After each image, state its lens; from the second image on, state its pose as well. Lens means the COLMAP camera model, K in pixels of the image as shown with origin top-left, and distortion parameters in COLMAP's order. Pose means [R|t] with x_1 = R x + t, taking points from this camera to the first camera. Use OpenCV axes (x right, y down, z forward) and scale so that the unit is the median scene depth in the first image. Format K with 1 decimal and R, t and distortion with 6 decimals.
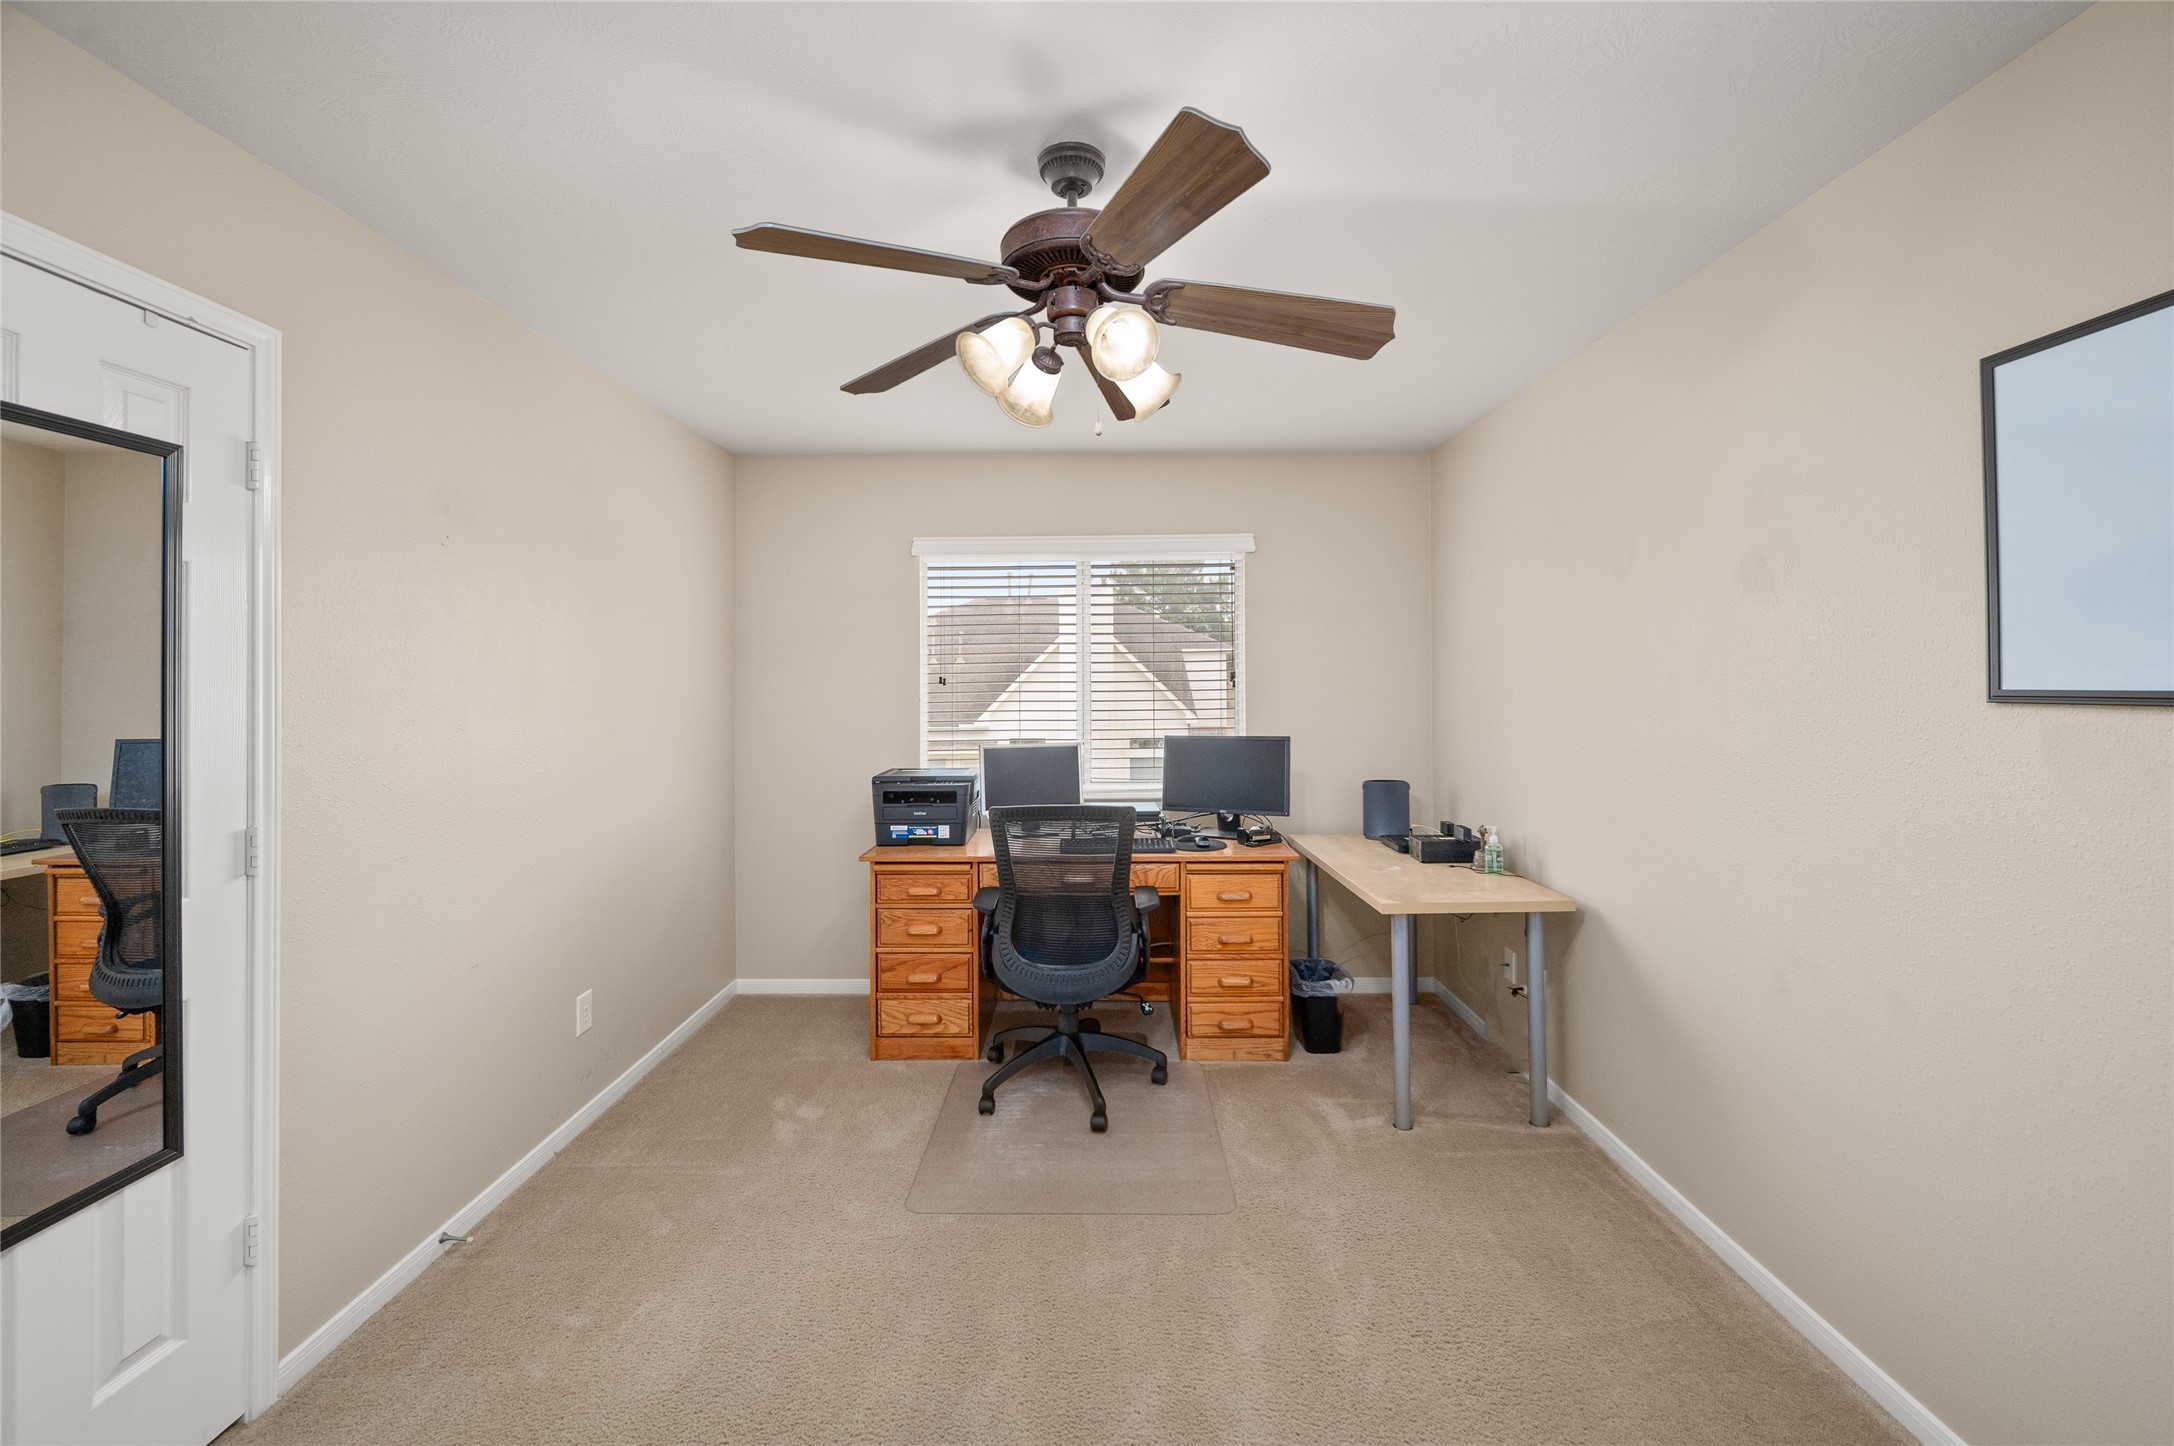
lens RADIAL K [[893.1, 0, 1083.5], [0, 893.1, 640.1], [0, 0, 1]] dist [0.003273, -0.000036]
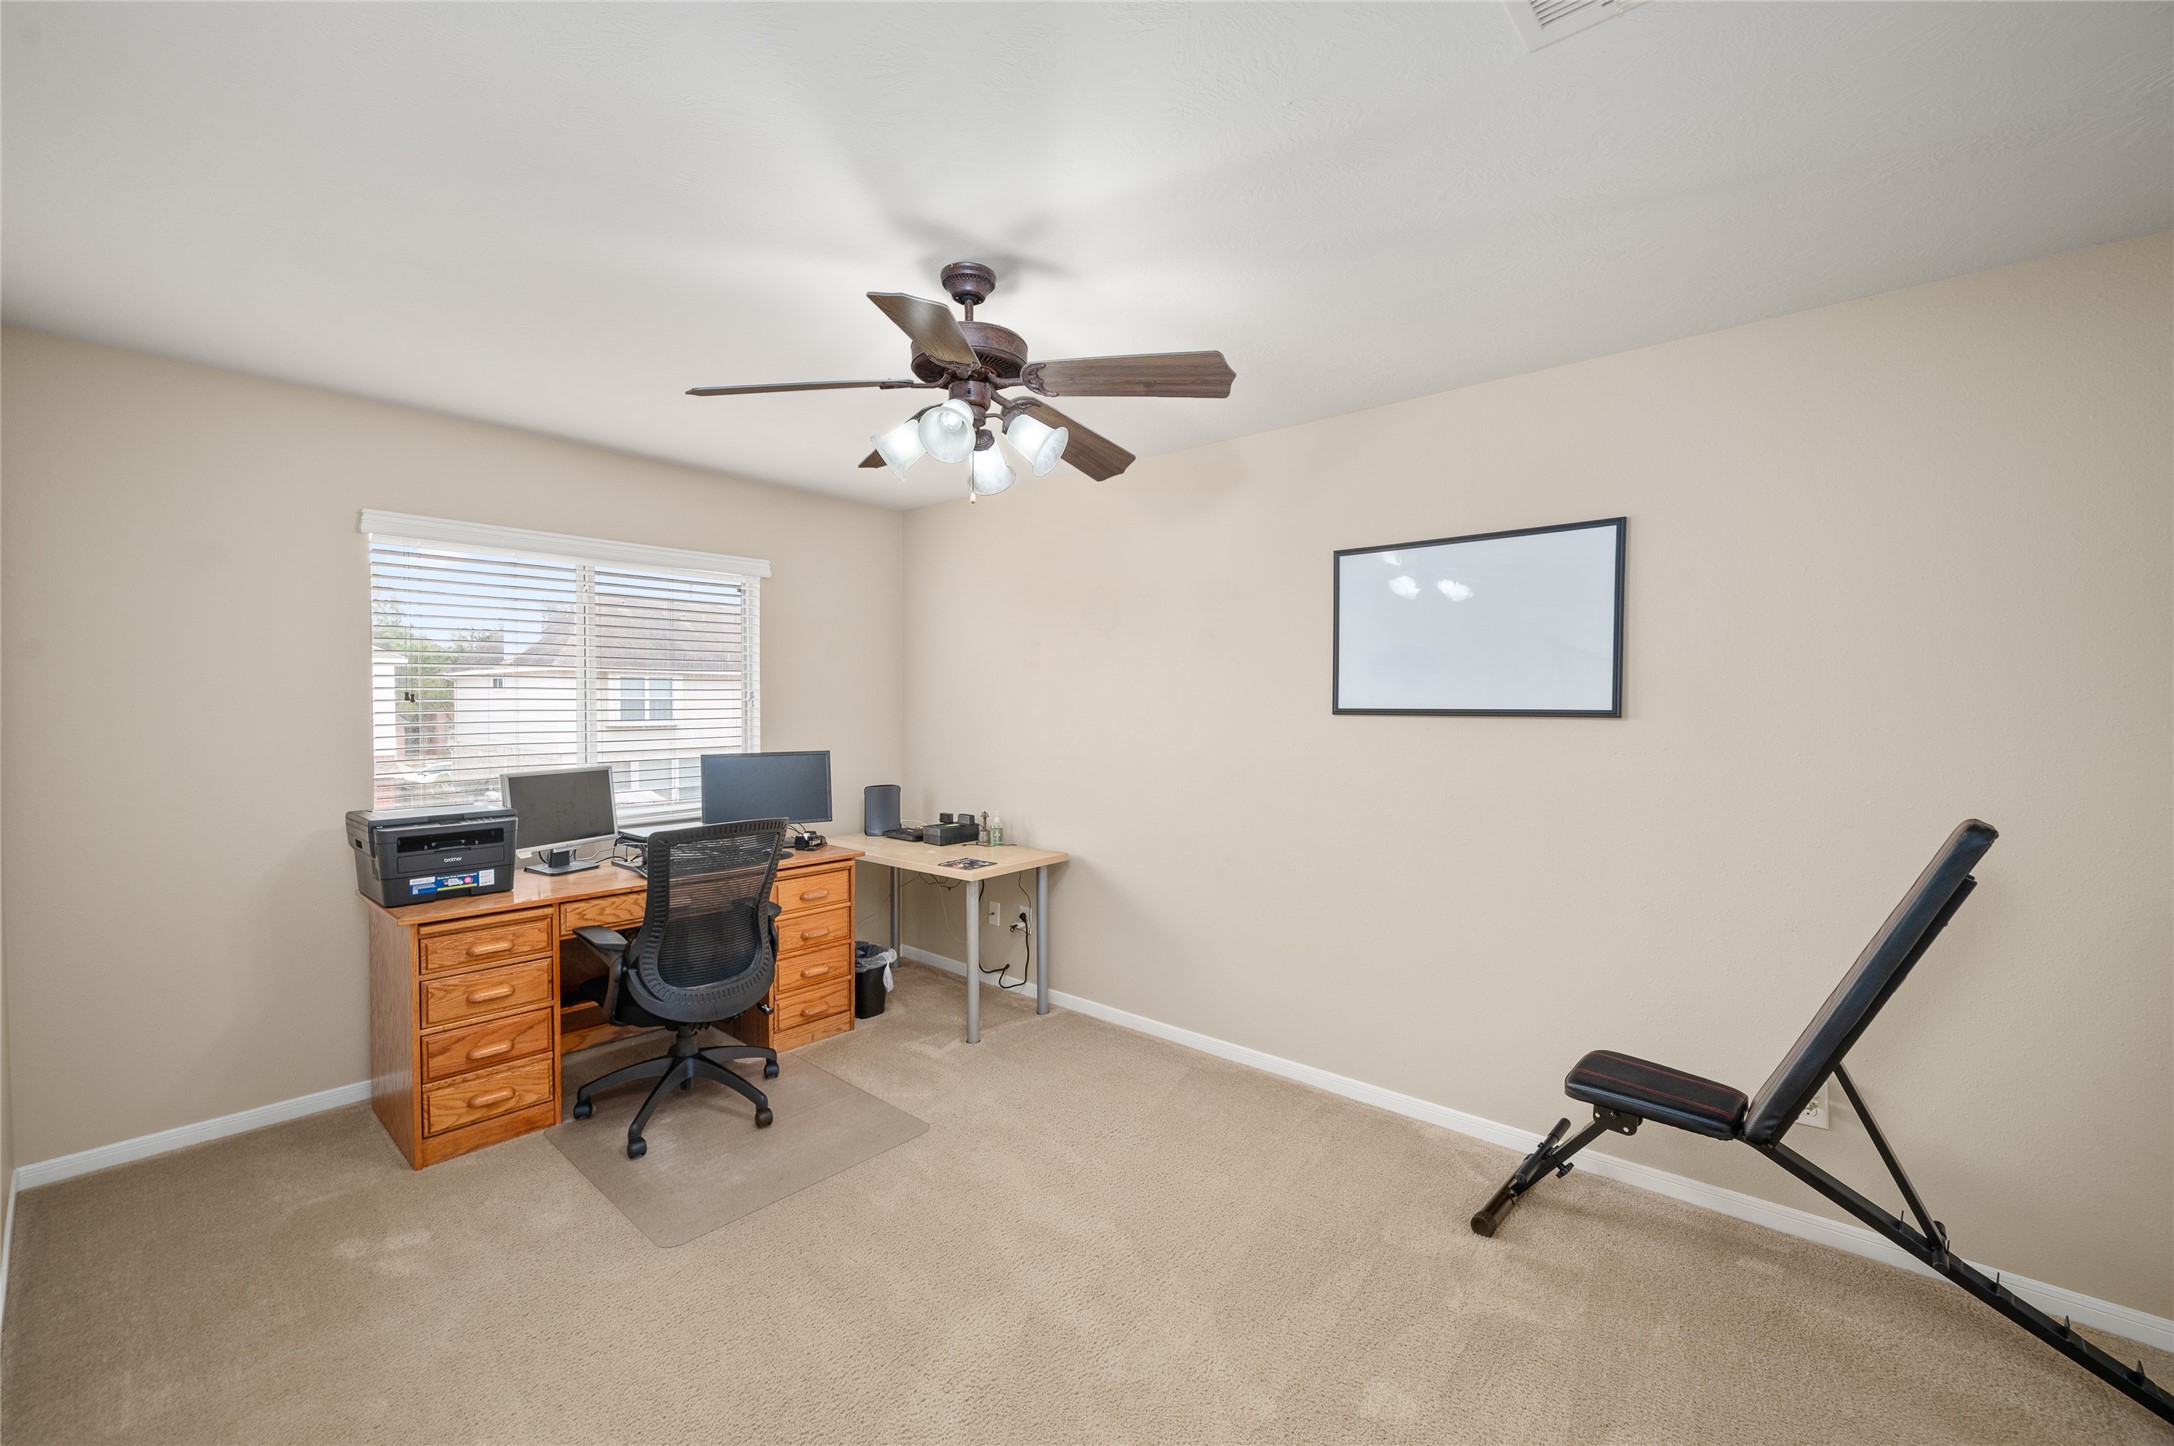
lens RADIAL K [[879.7, 0, 1094.9], [0, 879.7, 680.3], [0, 0, 1]] dist [0.000325, -0.000117]
pose [[0.646044, 0.025921, 0.762860, -0.451241], [-0.042679, 0.999086, 0.002196, 0.004017], [-0.762106, -0.033976, 0.646560, 0.041791]]
